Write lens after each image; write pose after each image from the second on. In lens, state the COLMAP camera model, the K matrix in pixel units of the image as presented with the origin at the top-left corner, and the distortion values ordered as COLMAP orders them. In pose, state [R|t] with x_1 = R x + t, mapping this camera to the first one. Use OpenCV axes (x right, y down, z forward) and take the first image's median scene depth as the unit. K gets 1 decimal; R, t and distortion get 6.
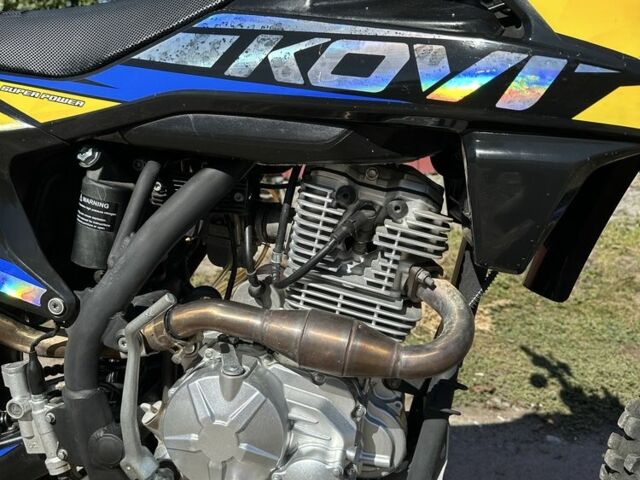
lens RADIAL K [[596.4, 0, 320.0], [0, 596.4, 240.0], [0, 0, 1]] dist [0.049284, -0.018363]
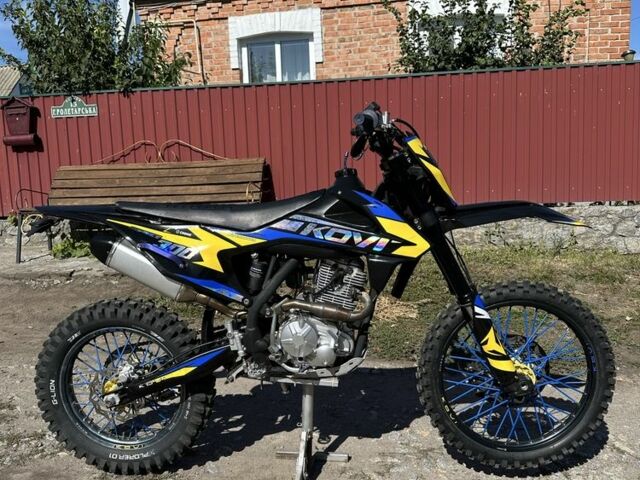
lens RADIAL K [[596.4, 0, 320.0], [0, 596.4, 240.0], [0, 0, 1]] dist [0.049284, -0.018363]
pose [[0.998899, -0.008061, 0.046211, -0.190765], [0.008256, 0.999958, -0.004034, -0.214469], [-0.046177, 0.004411, 0.998924, -2.314008]]
